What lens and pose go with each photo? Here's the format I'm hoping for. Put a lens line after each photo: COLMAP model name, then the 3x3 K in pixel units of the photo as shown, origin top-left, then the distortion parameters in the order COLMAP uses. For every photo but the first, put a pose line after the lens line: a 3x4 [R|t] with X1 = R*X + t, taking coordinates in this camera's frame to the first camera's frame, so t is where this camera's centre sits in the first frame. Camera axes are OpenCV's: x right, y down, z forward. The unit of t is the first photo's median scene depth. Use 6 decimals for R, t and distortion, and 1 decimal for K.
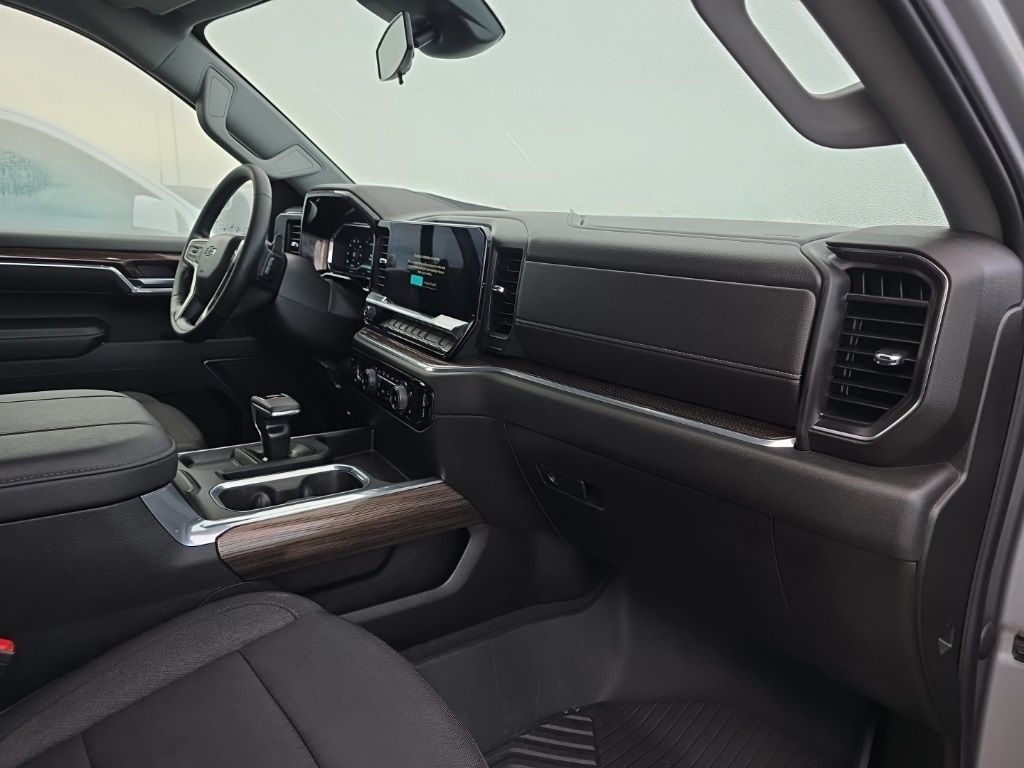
lens RADIAL K [[696.5, 0, 512.0], [0, 696.5, 384.0], [0, 0, 1]] dist [0.066736, -0.067639]
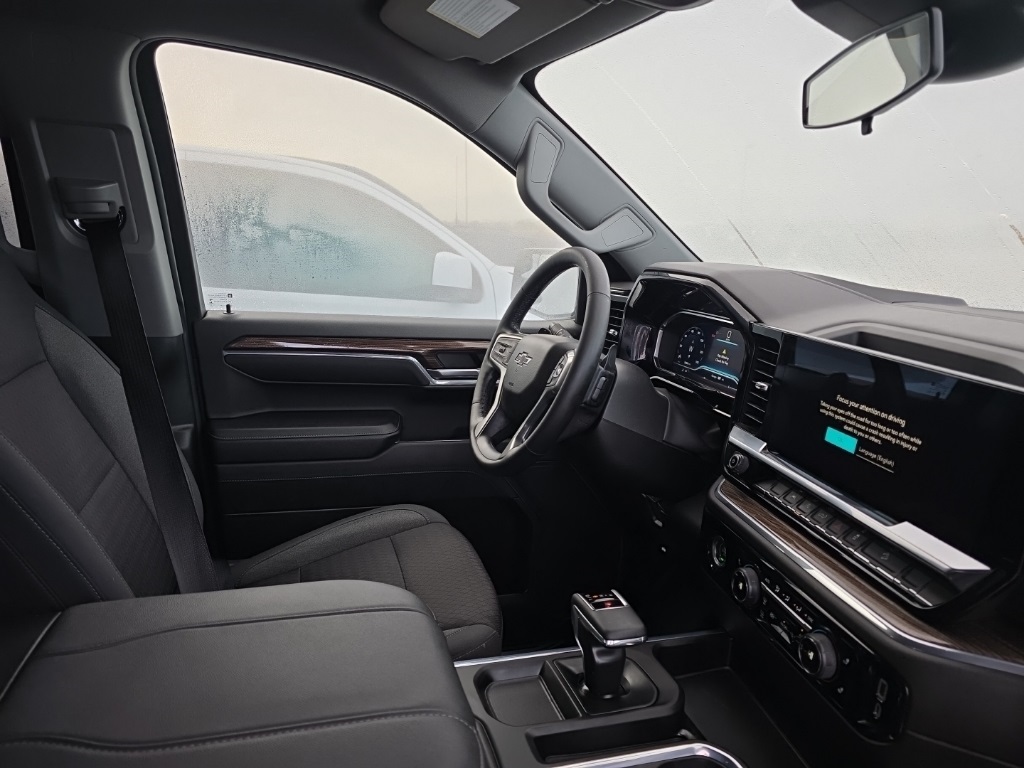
lens RADIAL K [[689.6, 0, 493.7], [0, 689.6, 396.8], [0, 0, 1]] dist [0.047947, -0.053729]
pose [[0.925244, 0.067529, -0.373314, -0.162541], [-0.071858, 0.997412, 0.002326, -0.139680], [0.372505, 0.024674, 0.927702, 0.265997]]
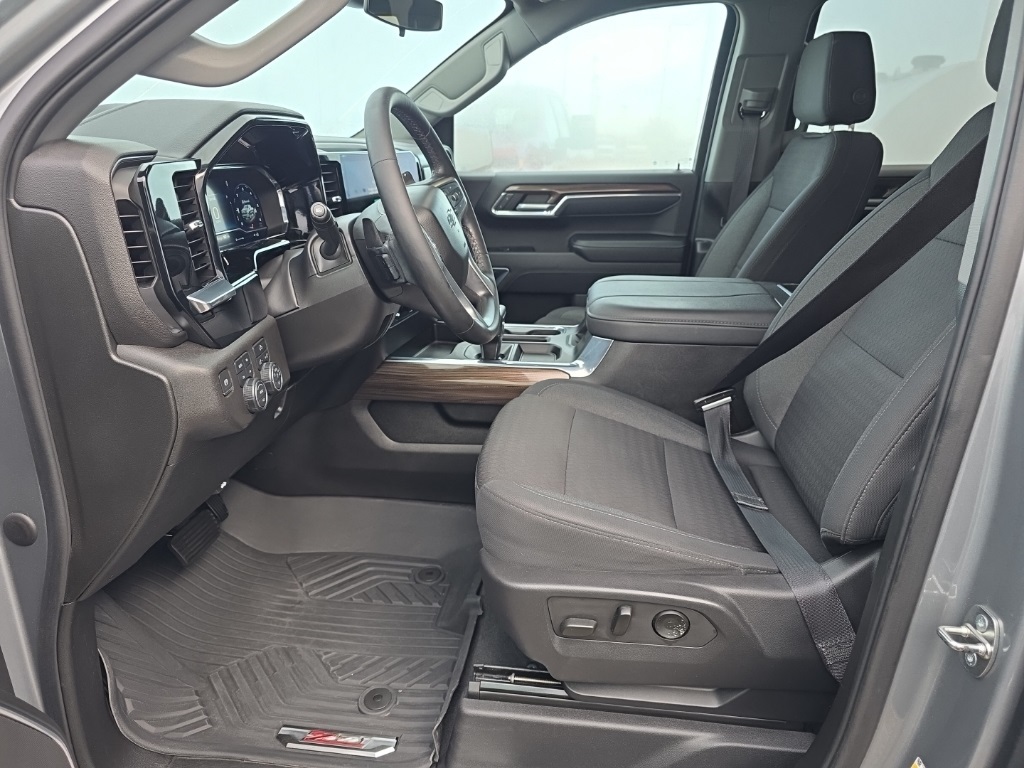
lens RADIAL K [[686.8, 0, 495.6], [0, 686.8, 385.4], [0, 0, 1]] dist [0.058159, -0.068901]
pose [[-0.695048, -0.290944, 0.657465, -0.929849], [0.121559, 0.853741, 0.506309, -0.375361], [-0.708613, 0.431830, -0.558024, 1.372291]]
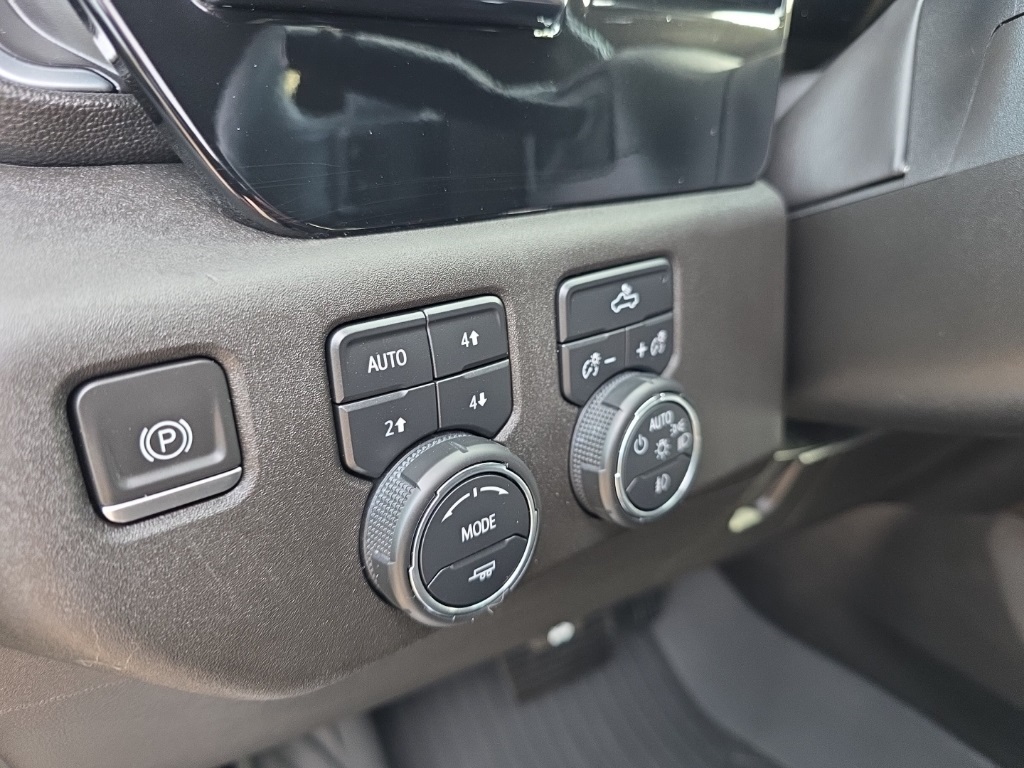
lens RADIAL K [[689.6, 0, 493.7], [0, 689.6, 396.8], [0, 0, 1]] dist [0.047947, -0.053729]
pose [[0.103450, -0.445604, 0.889233, -0.503433], [0.196157, 0.885611, 0.420969, -0.165138], [-0.975100, 0.130880, 0.179025, 1.170531]]
